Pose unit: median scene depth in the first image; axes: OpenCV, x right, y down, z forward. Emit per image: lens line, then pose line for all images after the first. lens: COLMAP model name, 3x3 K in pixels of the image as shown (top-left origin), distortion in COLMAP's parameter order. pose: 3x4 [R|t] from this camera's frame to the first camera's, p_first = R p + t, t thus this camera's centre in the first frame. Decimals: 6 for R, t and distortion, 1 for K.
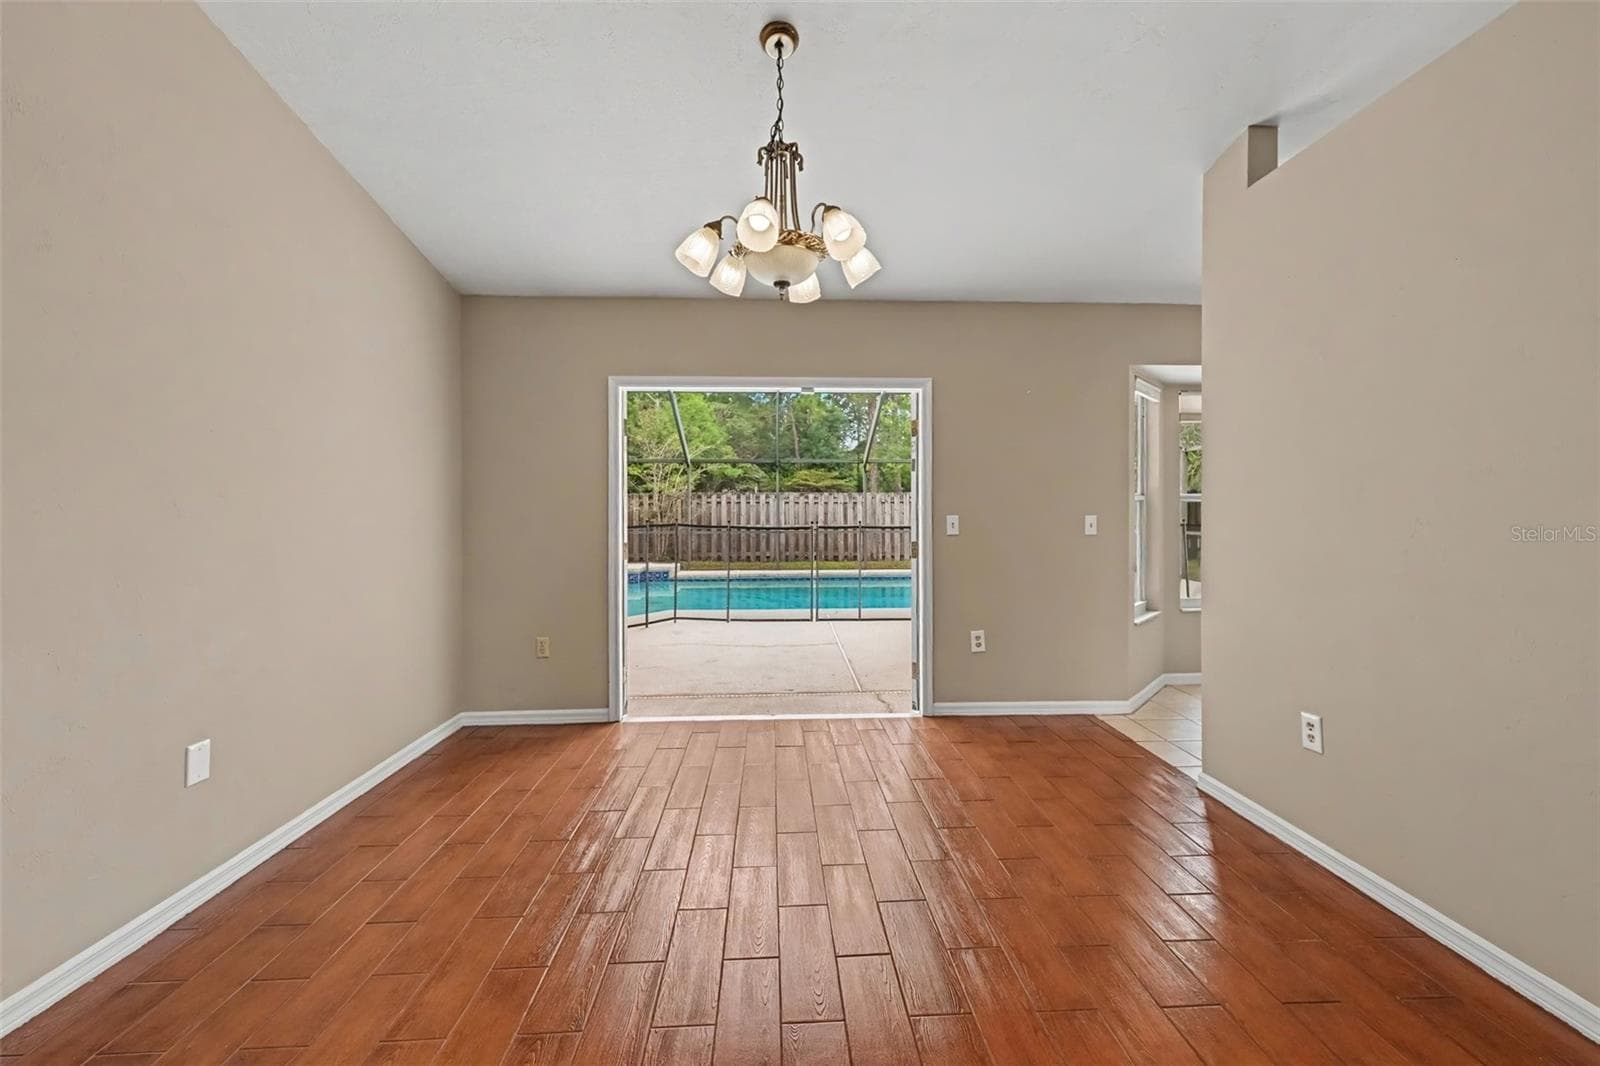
lens RADIAL K [[630.6, 0, 802.2], [0, 630.6, 523.4], [0, 0, 1]] dist [-0.002660, -0.001528]
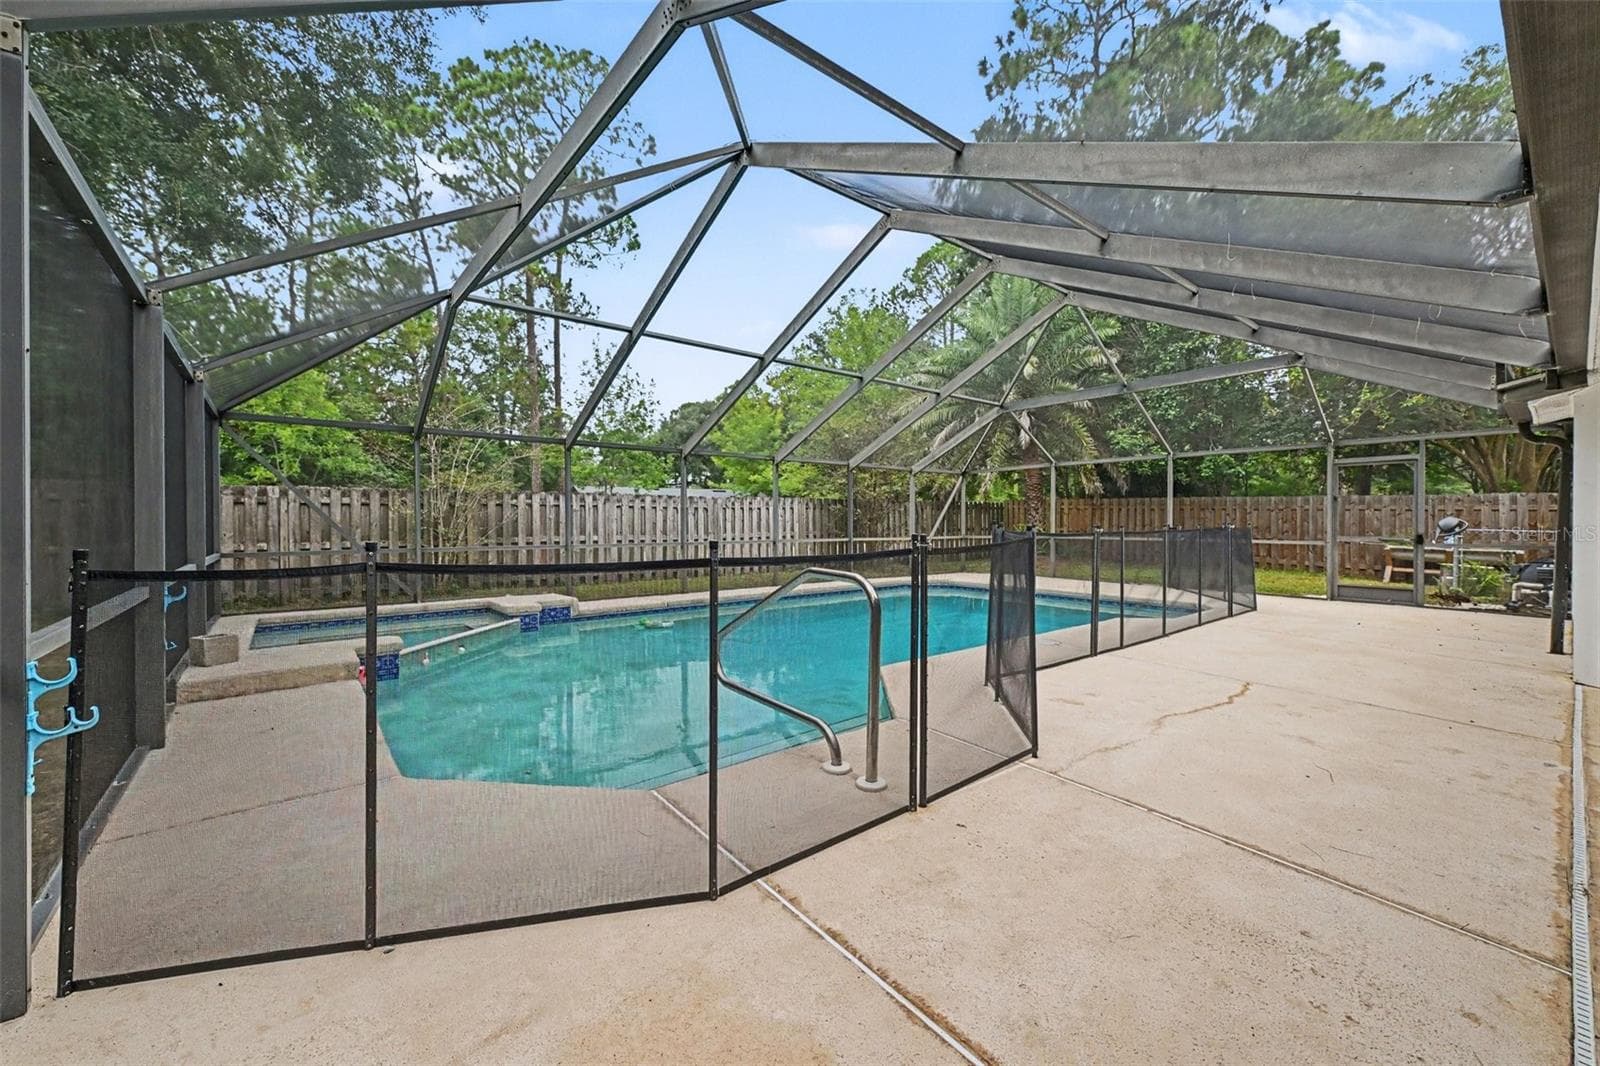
lens RADIAL K [[630.6, 0, 801.2], [0, 630.6, 526.3], [0, 0, 1]] dist [-0.002660, -0.001528]
pose [[0.800976, -0.001665, 0.598694, -0.327527], [0.007435, 0.999947, -0.007167, -0.001418], [-0.598650, 0.010192, 0.800946, 0.251914]]
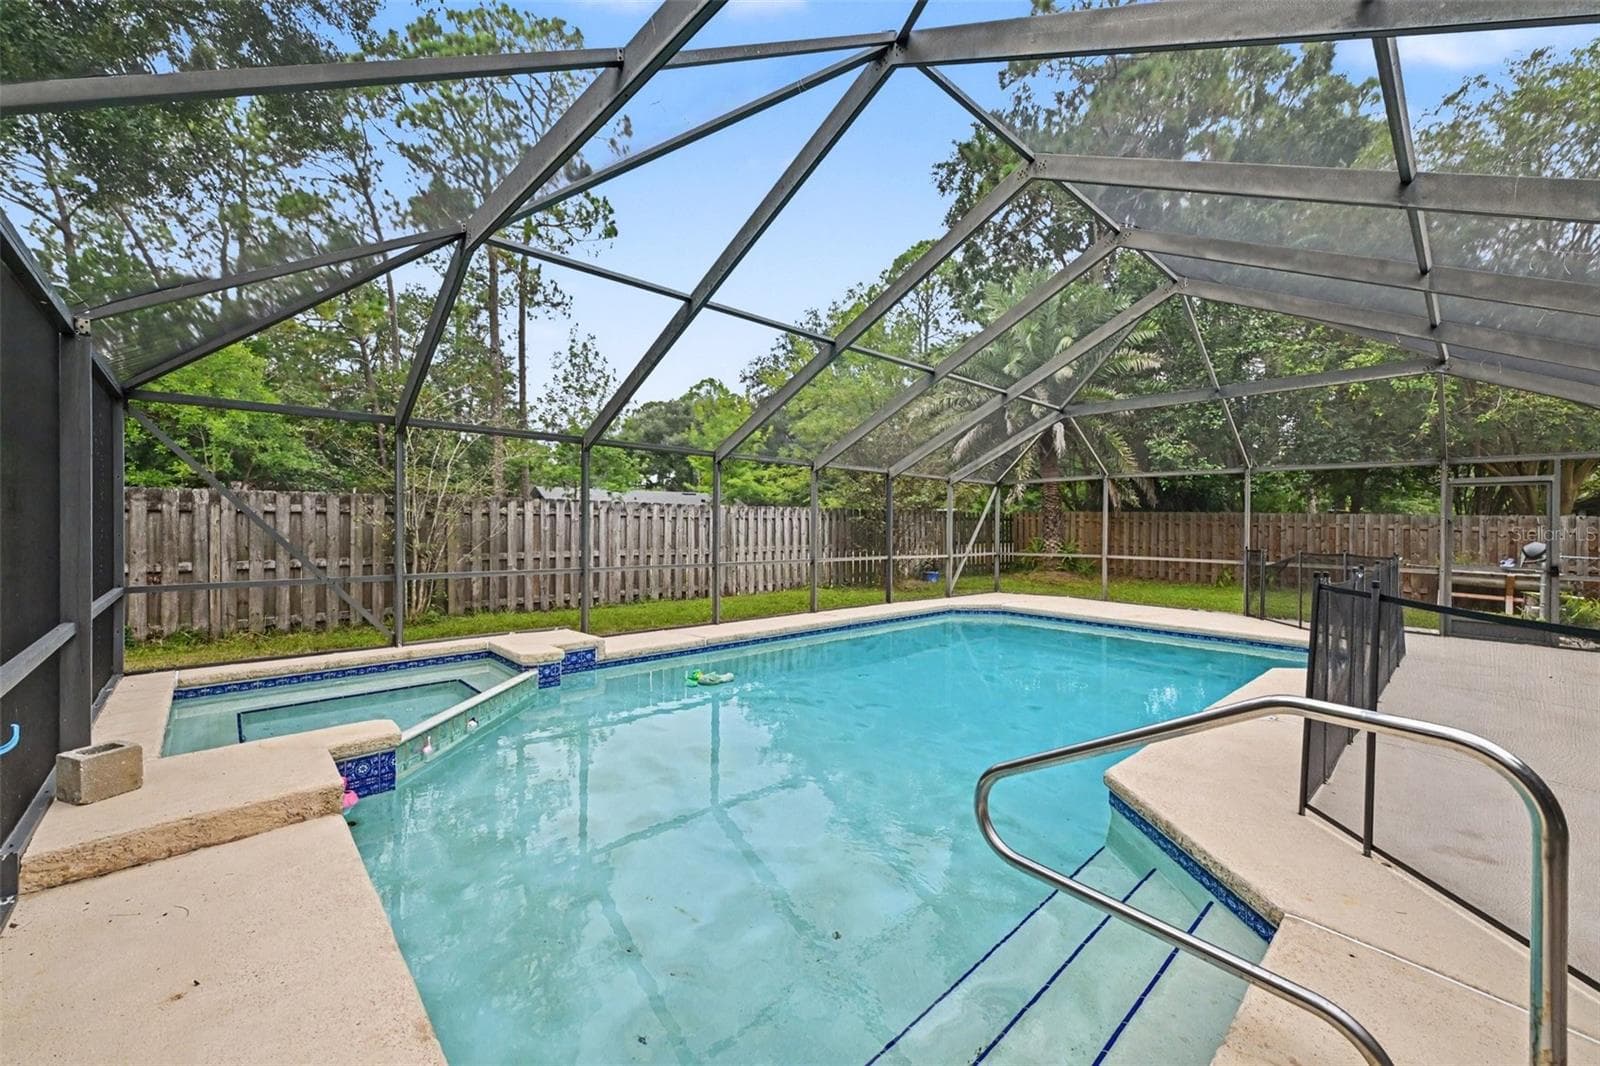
lens RADIAL K [[630.6, 0, 795.3], [0, 630.6, 532.1], [0, 0, 1]] dist [-0.002660, -0.001528]
pose [[0.762902, 0.005651, 0.646490, -0.336083], [-0.005141, 0.999983, -0.002673, -0.016712], [-0.646494, -0.001284, 0.762918, 0.386256]]
